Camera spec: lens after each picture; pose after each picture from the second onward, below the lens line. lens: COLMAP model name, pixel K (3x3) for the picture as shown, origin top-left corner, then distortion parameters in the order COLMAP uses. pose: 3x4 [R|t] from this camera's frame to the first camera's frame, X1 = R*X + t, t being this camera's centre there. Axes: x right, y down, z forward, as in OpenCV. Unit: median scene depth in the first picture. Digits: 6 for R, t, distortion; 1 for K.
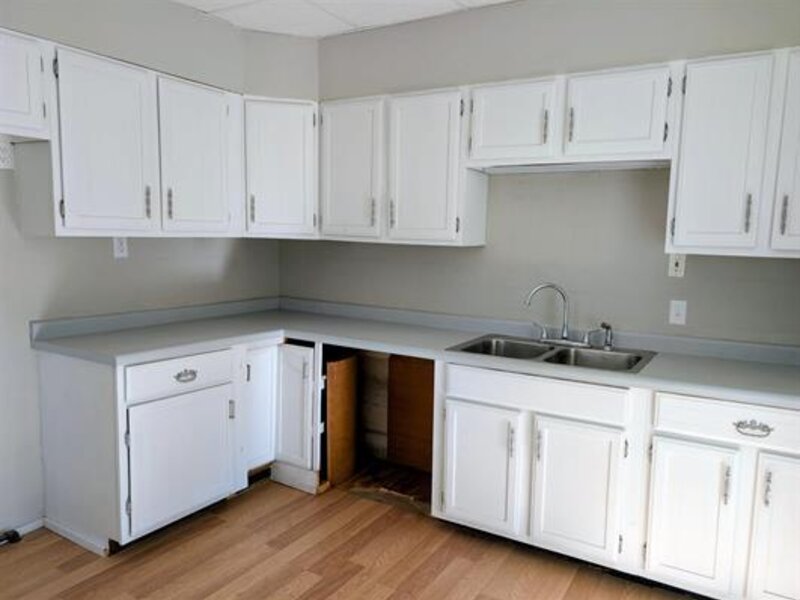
lens RADIAL K [[588.8, 0, 400.5], [0, 588.8, 303.2], [0, 0, 1]] dist [0.045682, -0.005600]
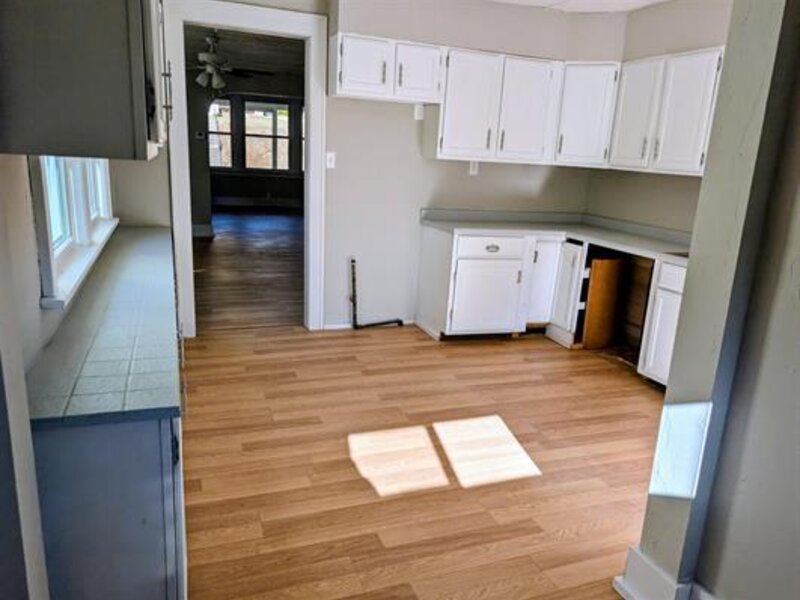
lens RADIAL K [[588.8, 0, 400.5], [0, 588.8, 303.2], [0, 0, 1]] dist [0.045682, -0.005600]
pose [[0.795024, 0.177224, -0.580111, 0.353051], [-0.116669, 0.983186, 0.140473, 0.062485], [0.595252, -0.043998, 0.802333, -0.401529]]
